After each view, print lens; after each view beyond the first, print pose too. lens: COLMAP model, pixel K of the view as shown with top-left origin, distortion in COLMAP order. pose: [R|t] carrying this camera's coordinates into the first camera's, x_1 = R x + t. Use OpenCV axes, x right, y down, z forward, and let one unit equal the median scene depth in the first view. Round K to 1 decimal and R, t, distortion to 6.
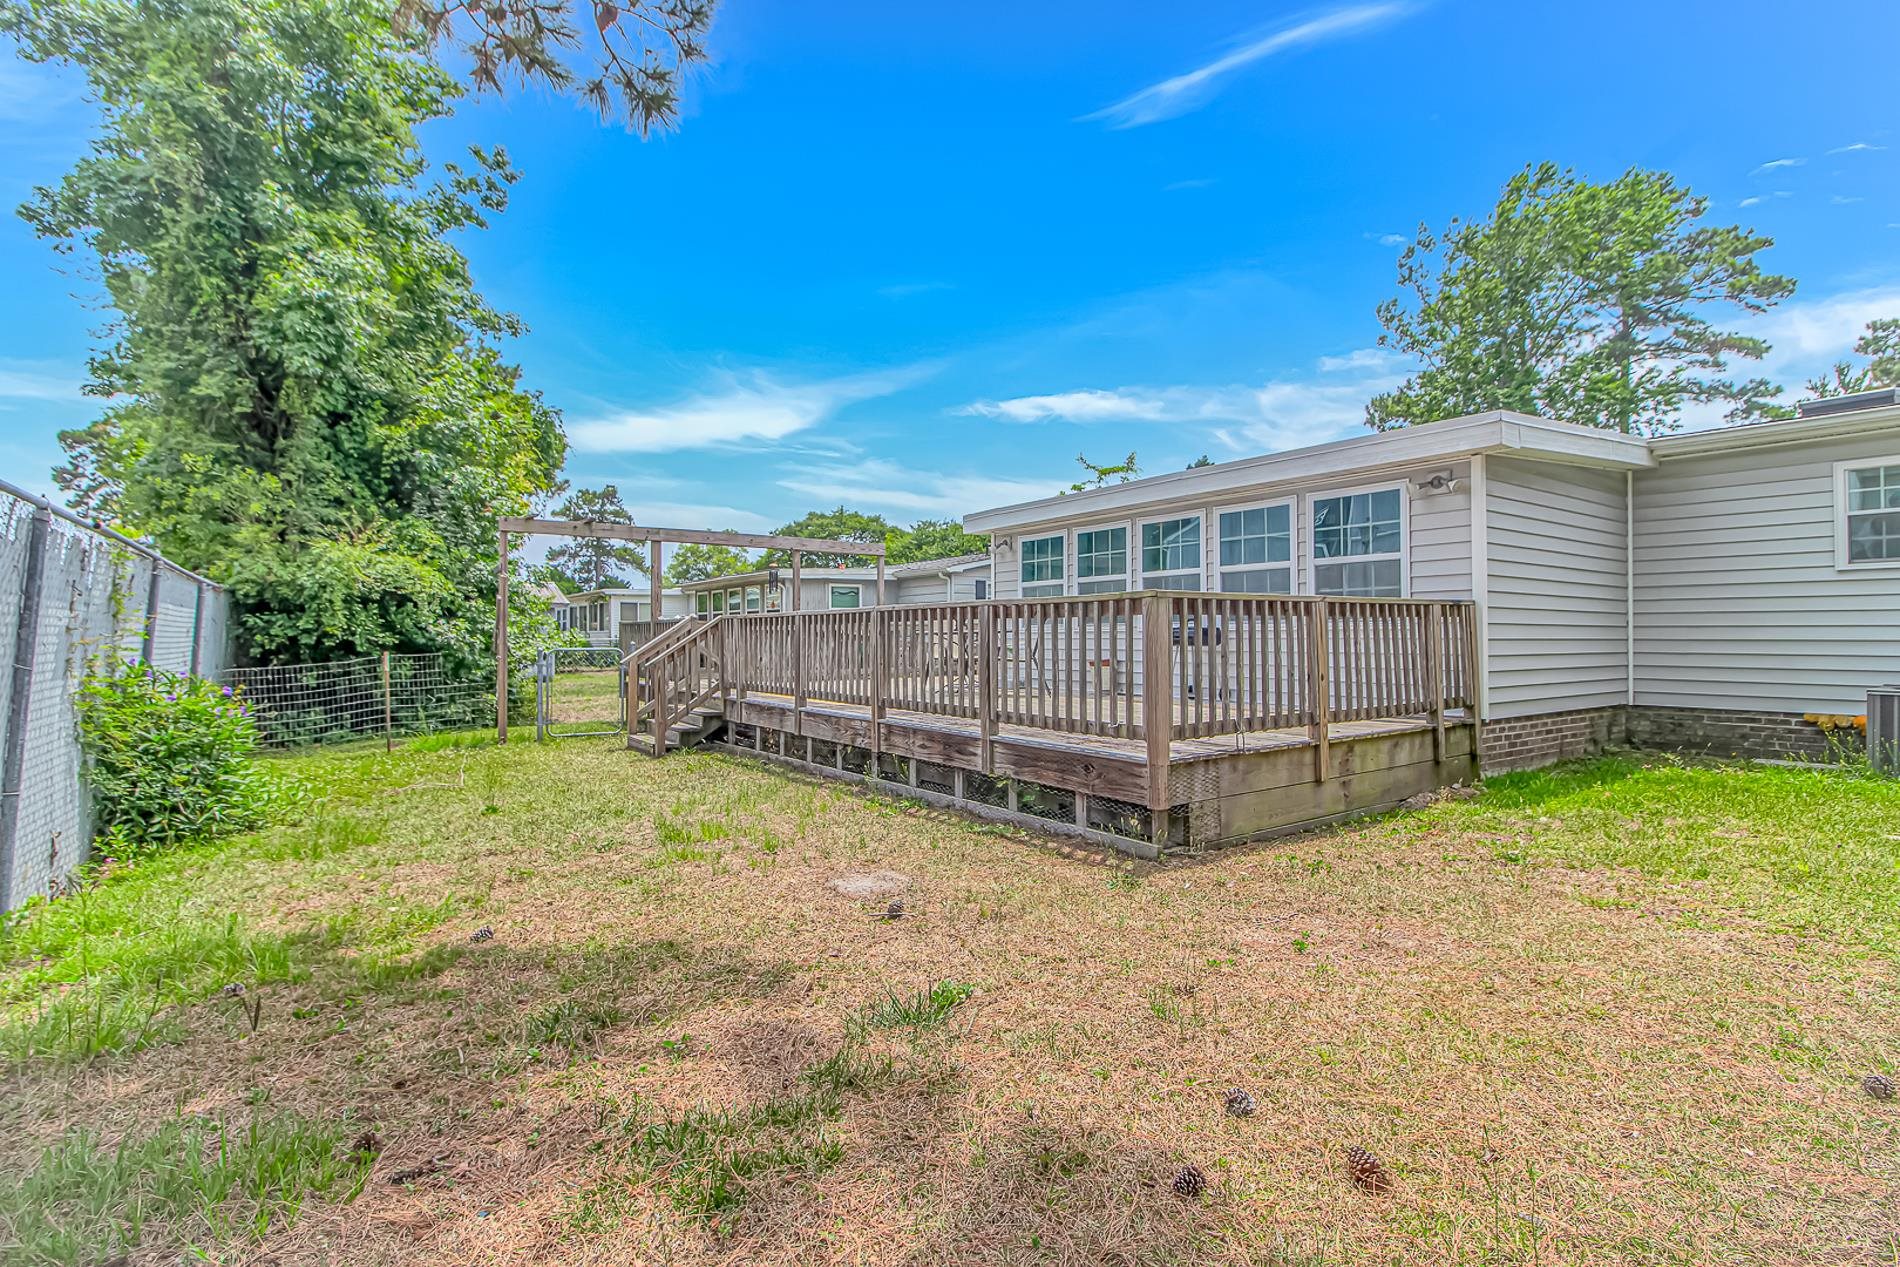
lens RADIAL K [[890.6, 0, 961.5], [0, 890.6, 634.4], [0, 0, 1]] dist [-0.001286, -0.007618]
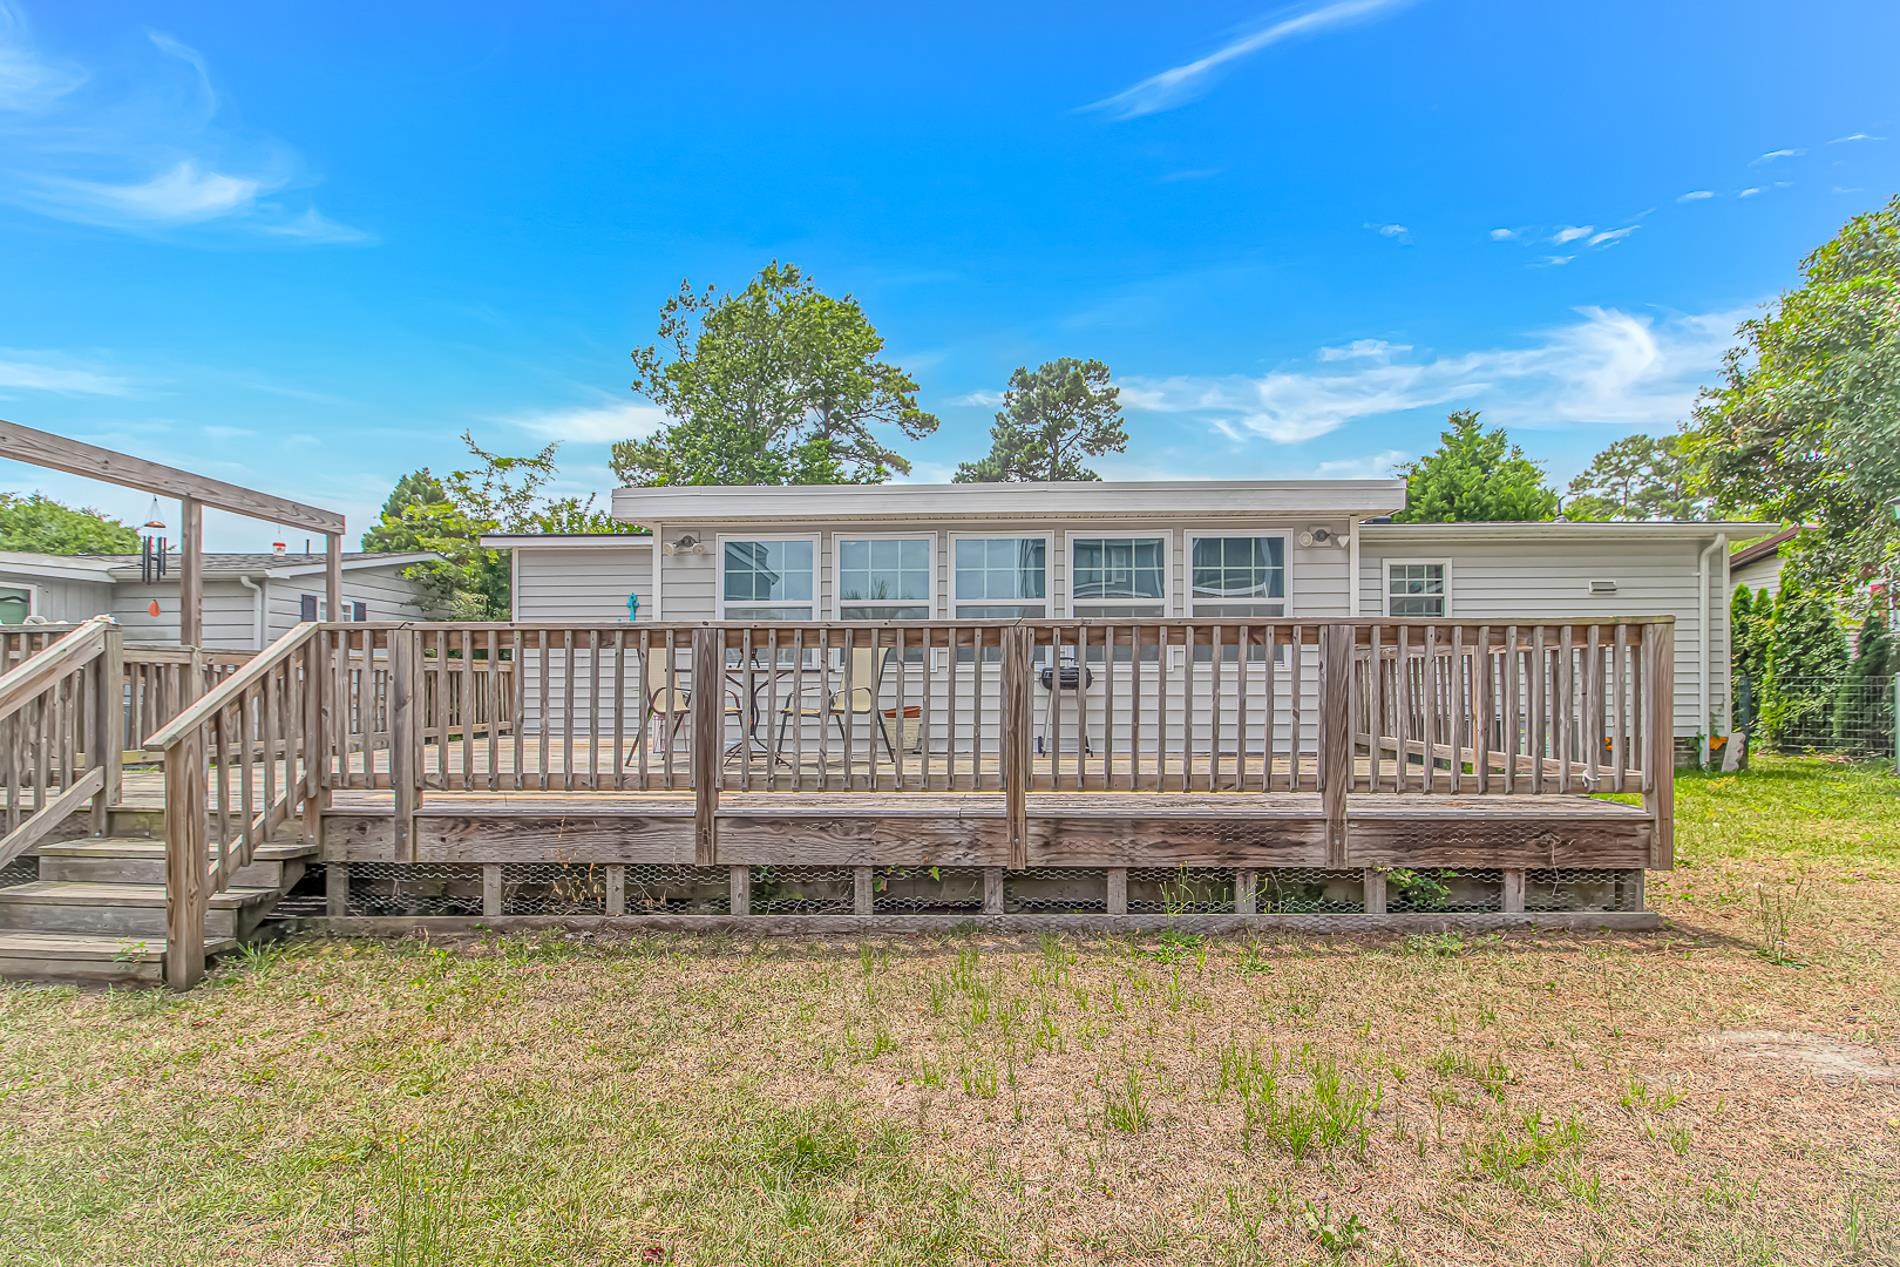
lens RADIAL K [[890.6, 0, 960.2], [0, 890.6, 697.2], [0, 0, 1]] dist [-0.001286, -0.007618]
pose [[0.607632, -0.009150, 0.794166, -0.505663], [-0.002055, 0.999912, 0.013093, 0.010511], [-0.794216, -0.009588, 0.607560, 0.587710]]
